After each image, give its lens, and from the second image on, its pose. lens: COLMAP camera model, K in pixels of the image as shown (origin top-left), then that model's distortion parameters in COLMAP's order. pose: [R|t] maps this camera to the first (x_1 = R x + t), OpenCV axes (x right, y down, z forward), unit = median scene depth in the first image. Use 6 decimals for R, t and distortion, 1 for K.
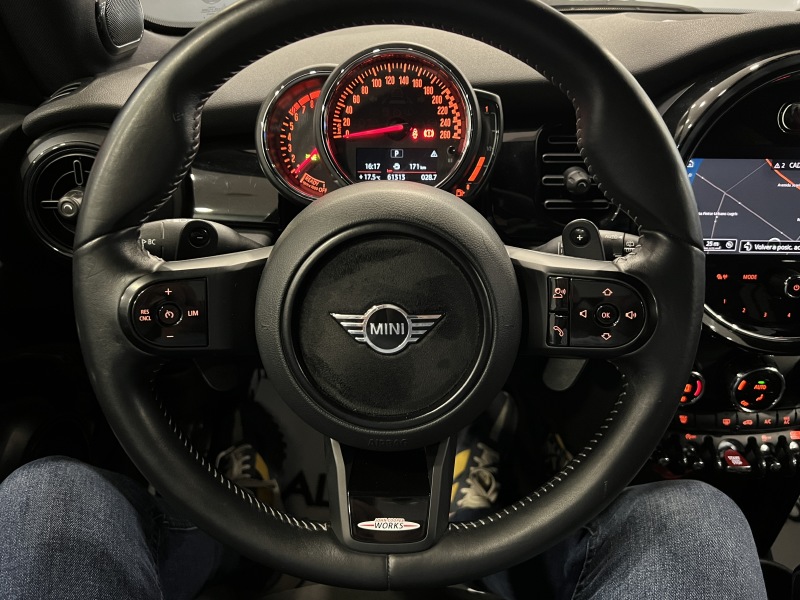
lens RADIAL K [[598.9, 0, 398.8], [0, 598.9, 303.9], [0, 0, 1]] dist [0.012854, 0.000437]
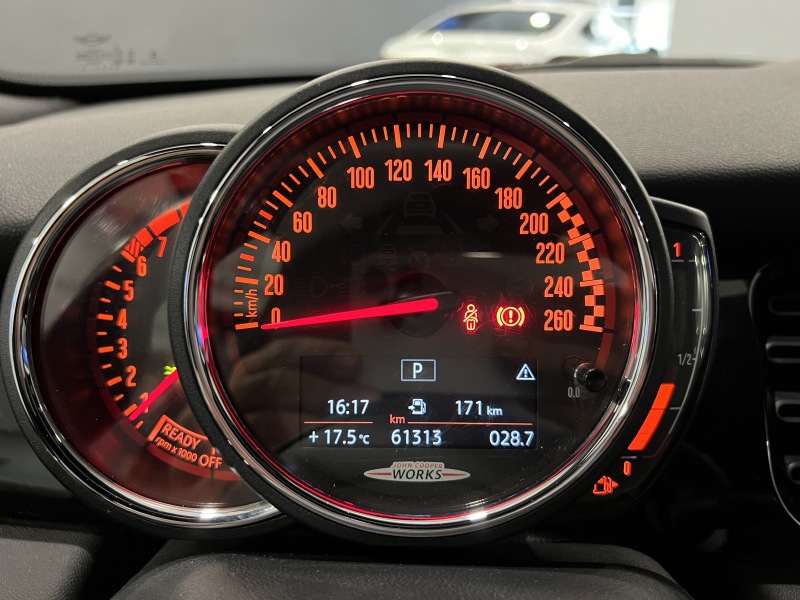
lens RADIAL K [[598.9, 0, 400.6], [0, 598.9, 297.8], [0, 0, 1]] dist [0.012854, 0.000437]
pose [[1.000000, 0.000494, 0.000389, -0.013886], [-0.000428, 0.987801, -0.155720, -0.242315], [-0.000462, 0.155720, 0.987801, 0.659272]]
